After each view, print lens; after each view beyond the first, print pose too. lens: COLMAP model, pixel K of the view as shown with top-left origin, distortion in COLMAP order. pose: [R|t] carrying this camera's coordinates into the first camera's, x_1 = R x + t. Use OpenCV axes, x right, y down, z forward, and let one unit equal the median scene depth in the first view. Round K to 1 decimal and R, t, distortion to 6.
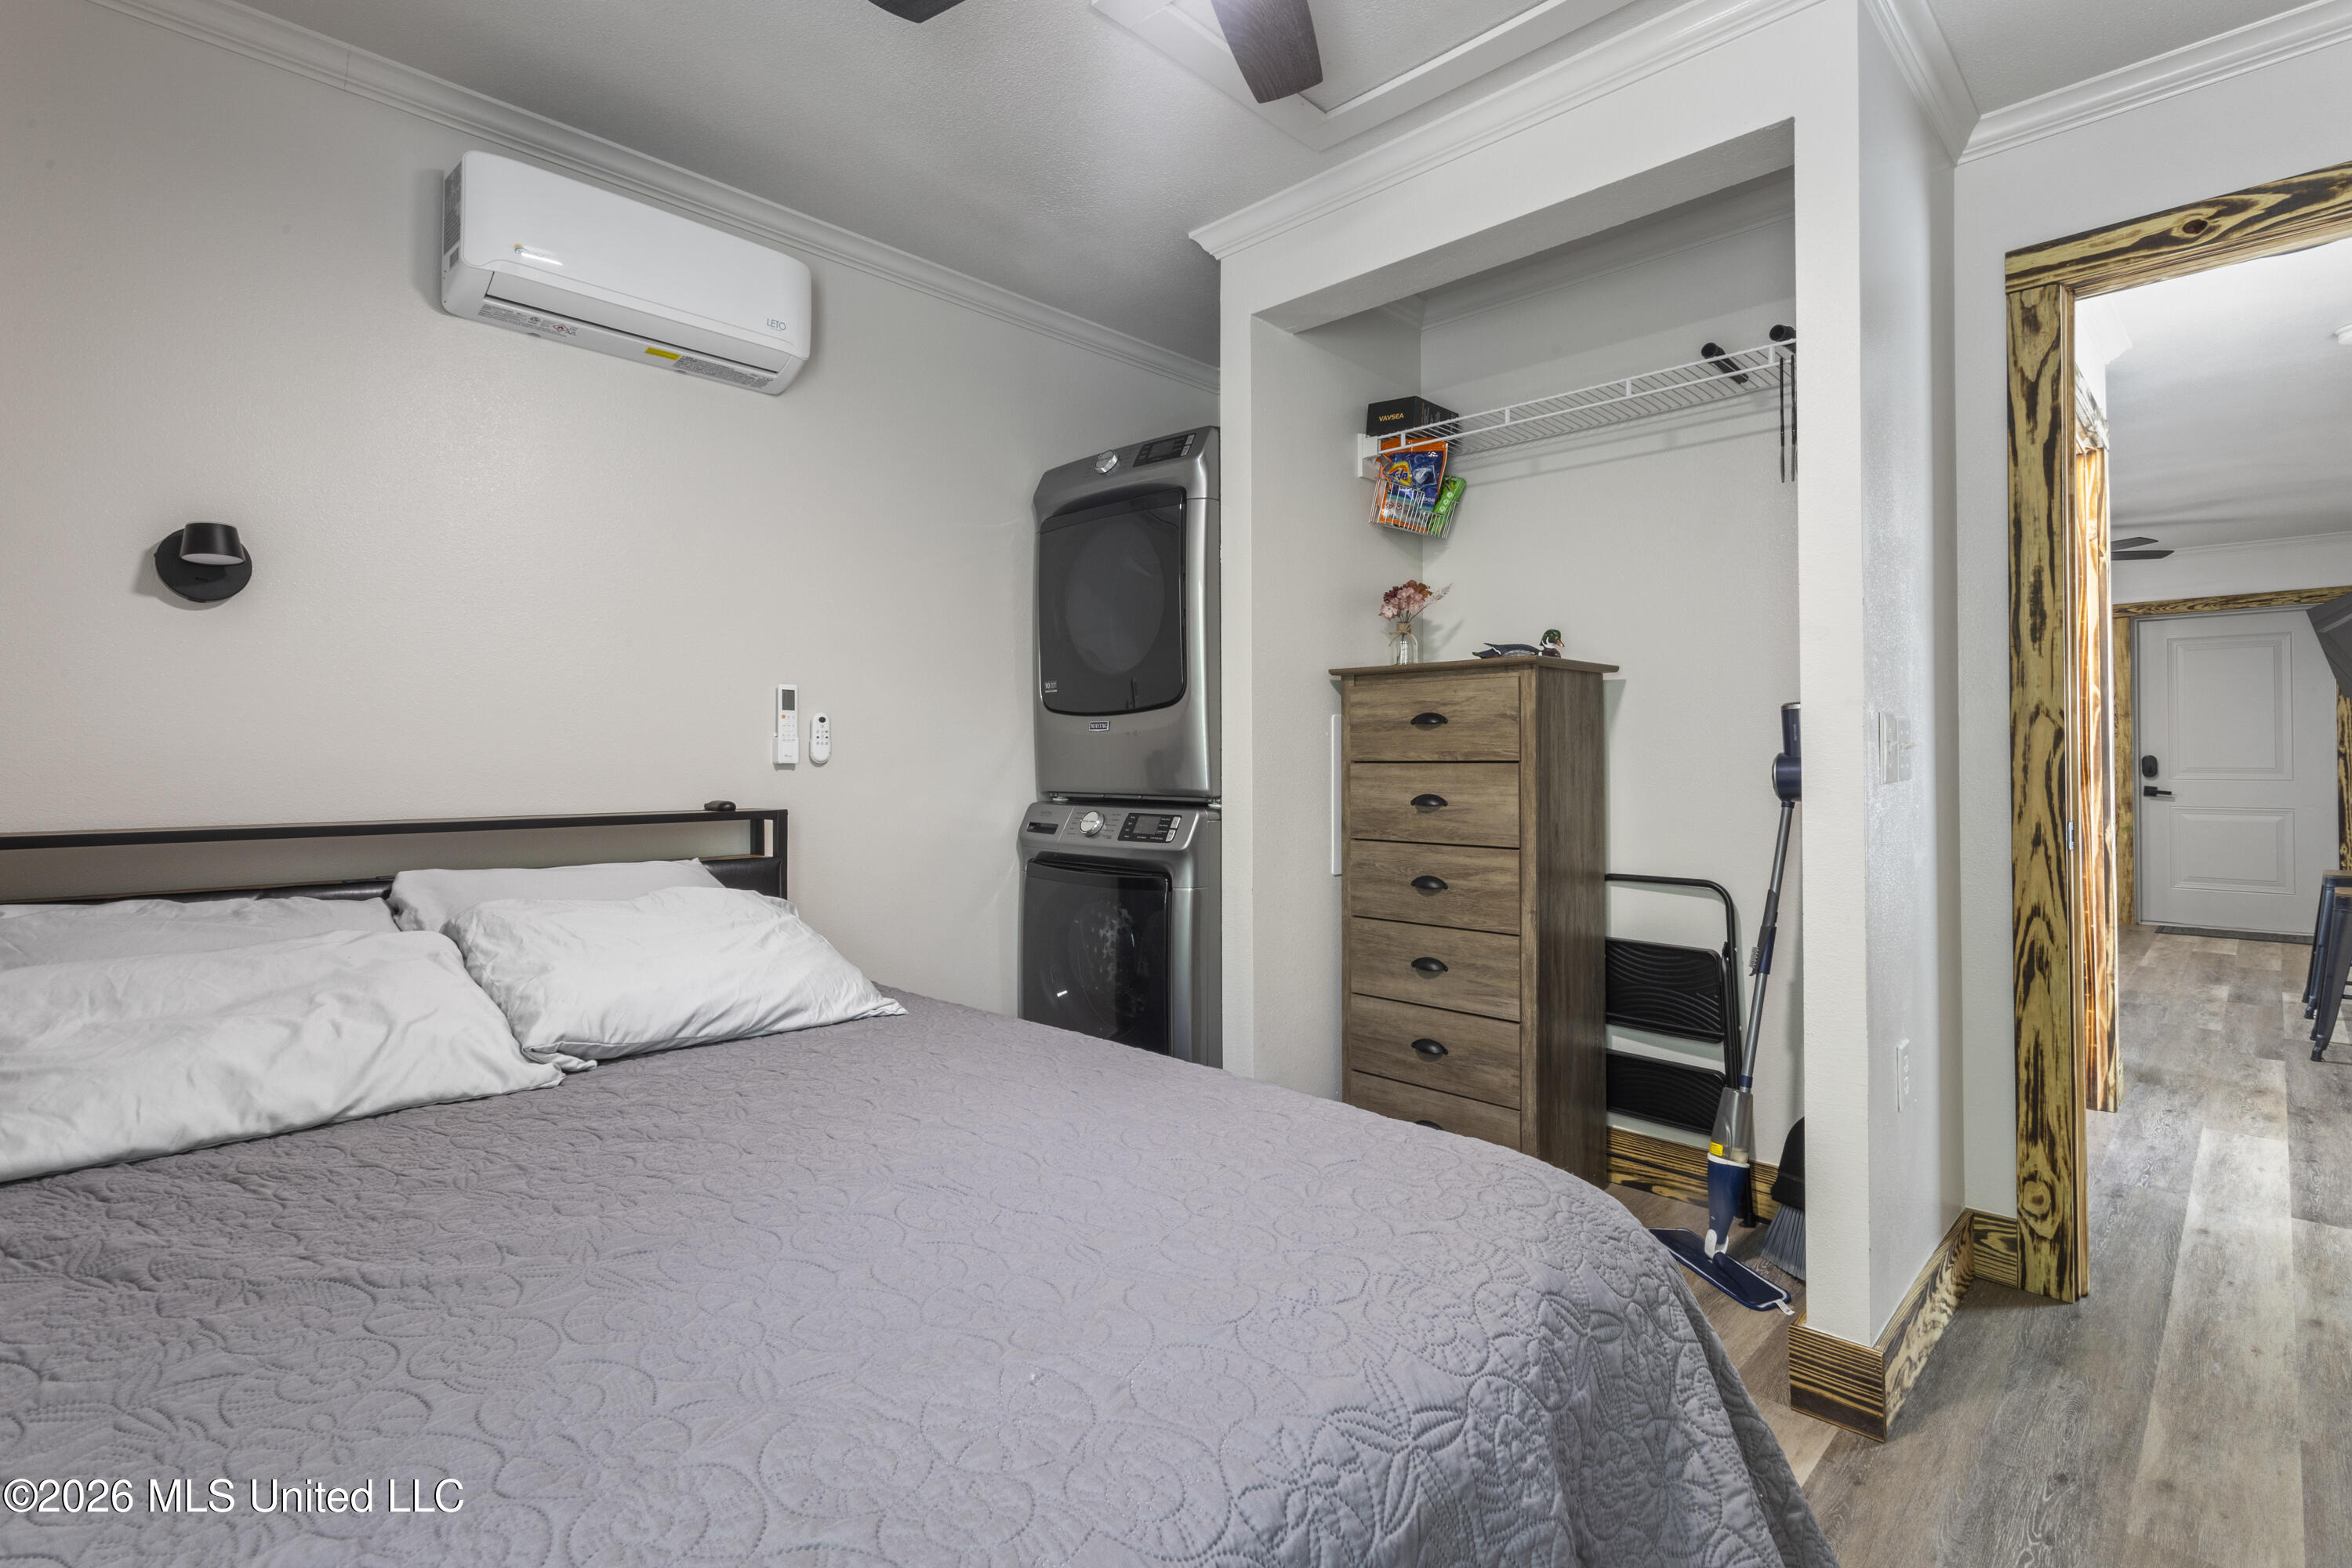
lens RADIAL K [[1157.4, 0, 1160.7], [0, 1157.4, 746.6], [0, 0, 1]] dist [0.011934, 0.000120]
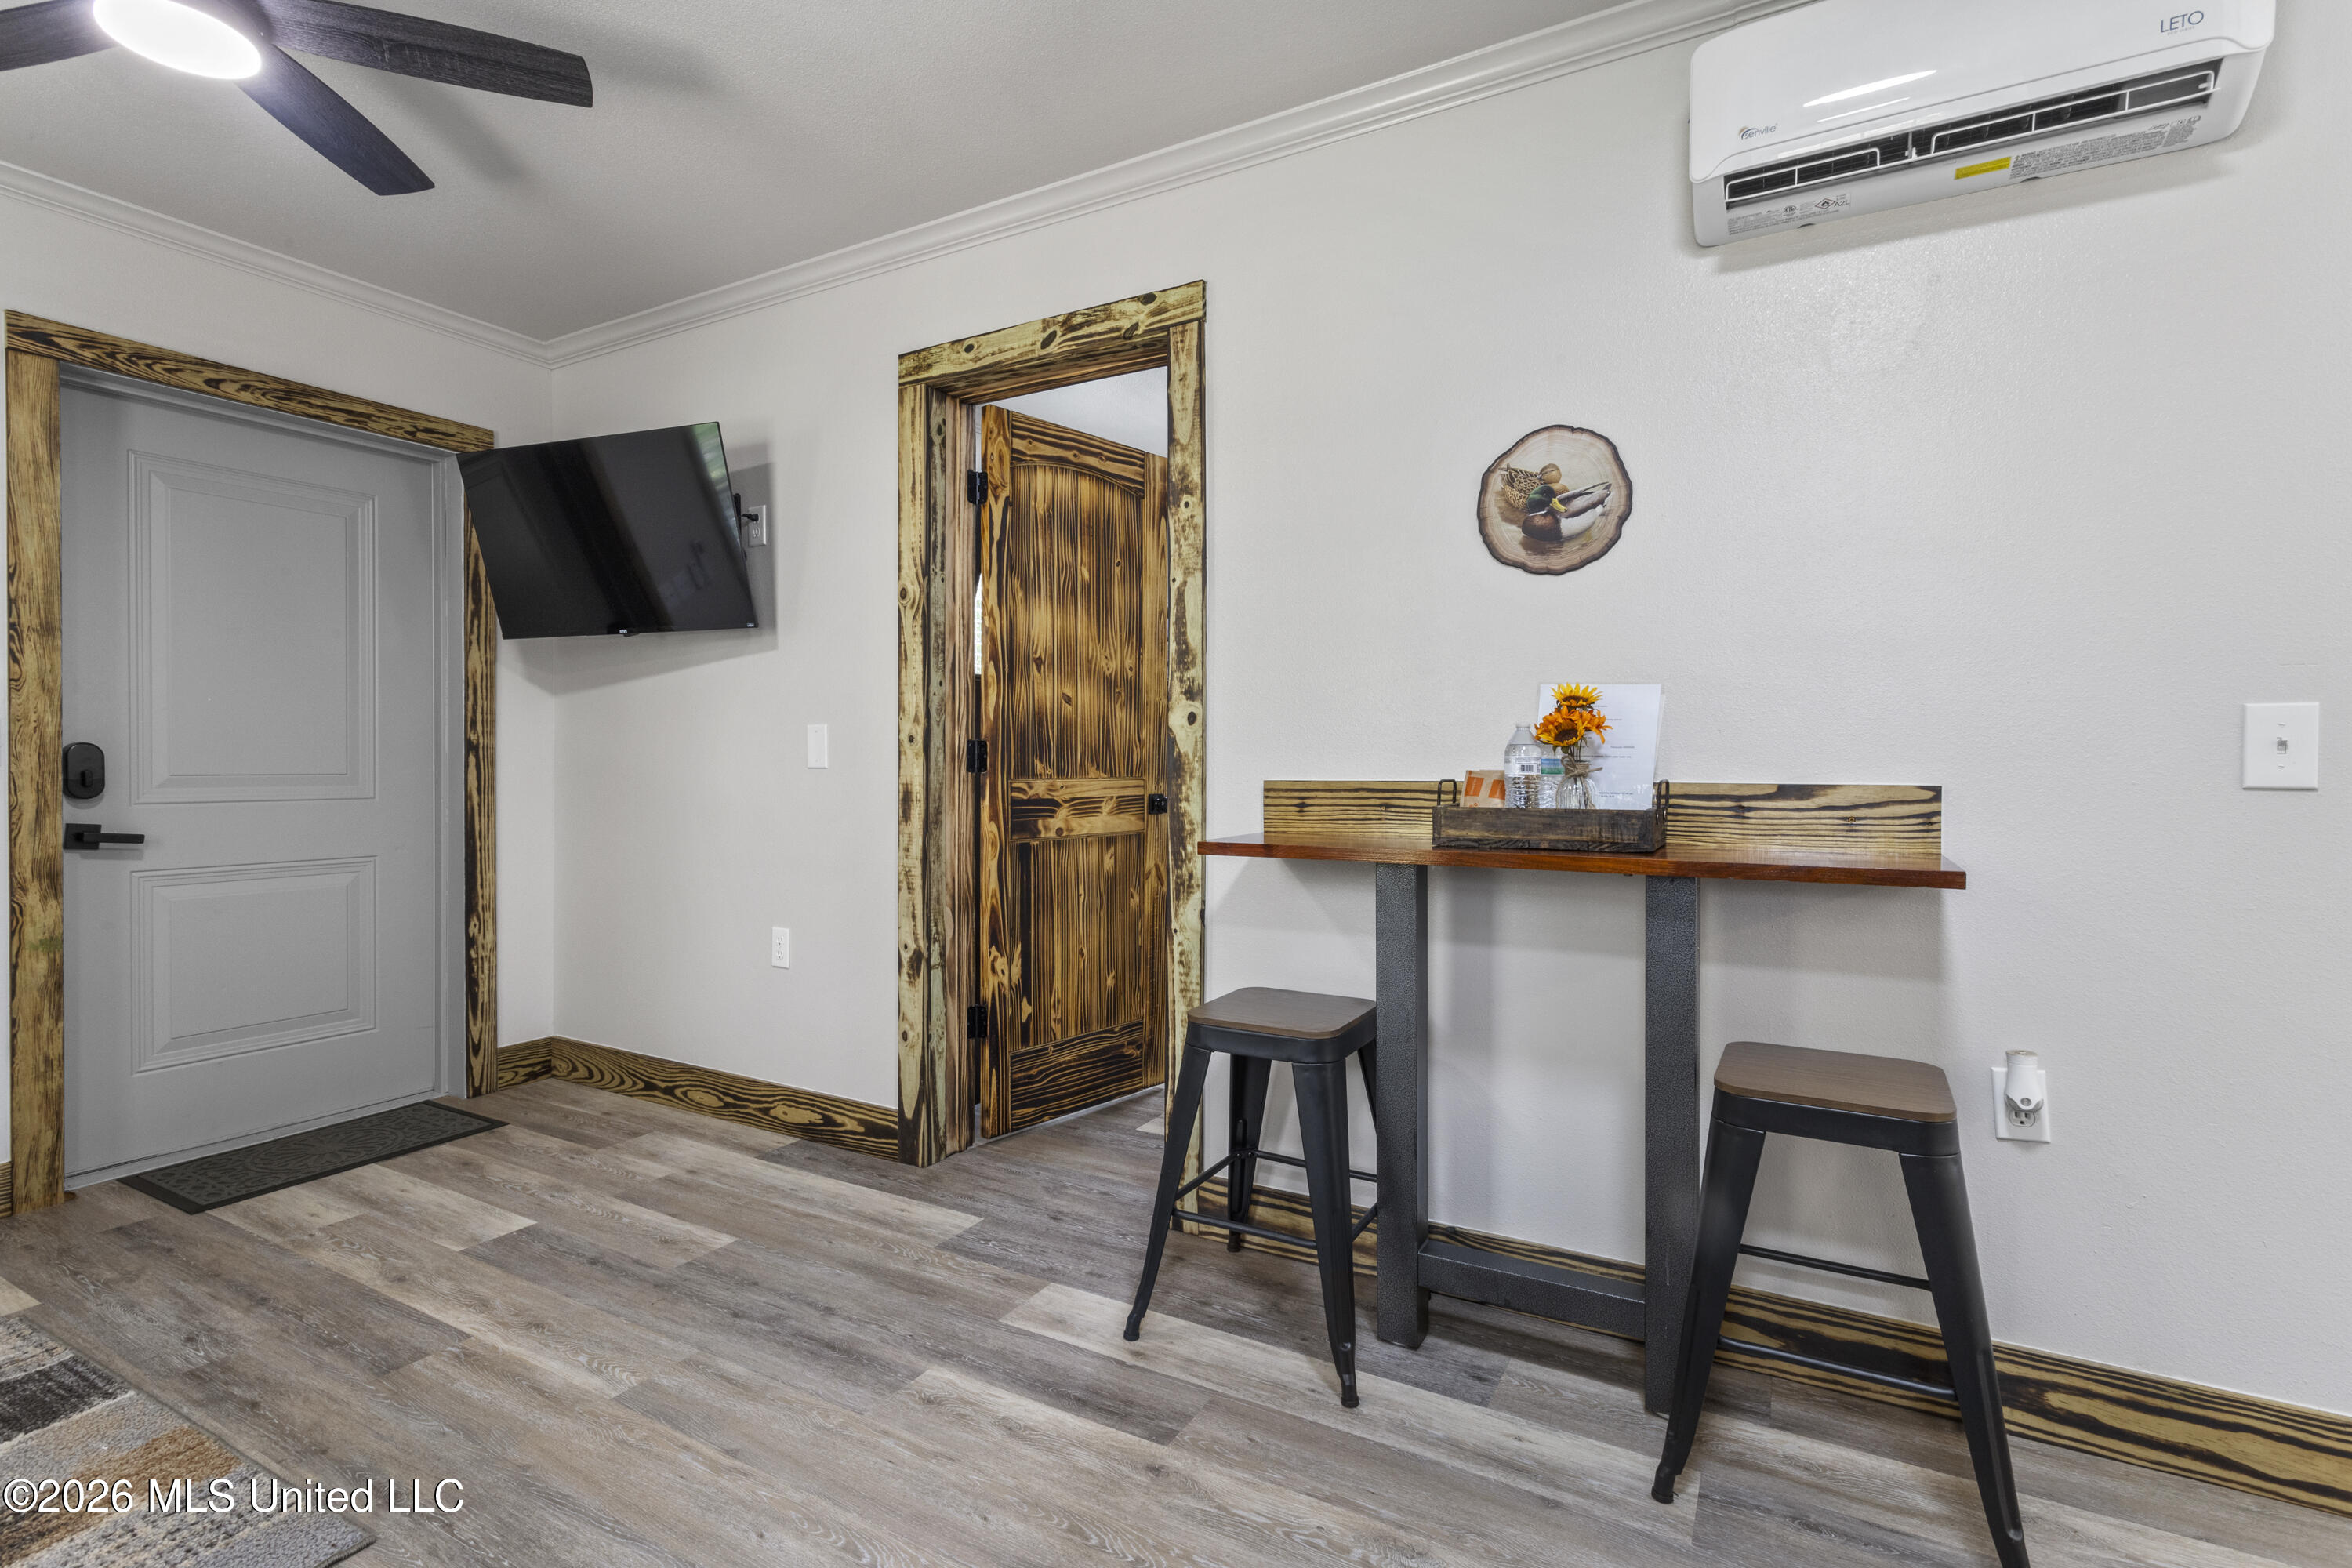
lens RADIAL K [[1117.1, 0, 1157.8], [0, 1117.1, 772.1], [0, 0, 1]] dist [0.002327, 0.003499]
pose [[-0.253019, -0.008436, 0.967425, 0.407181], [-0.014343, 0.999885, 0.004968, 0.010276], [-0.967355, -0.012619, -0.253111, 0.760623]]
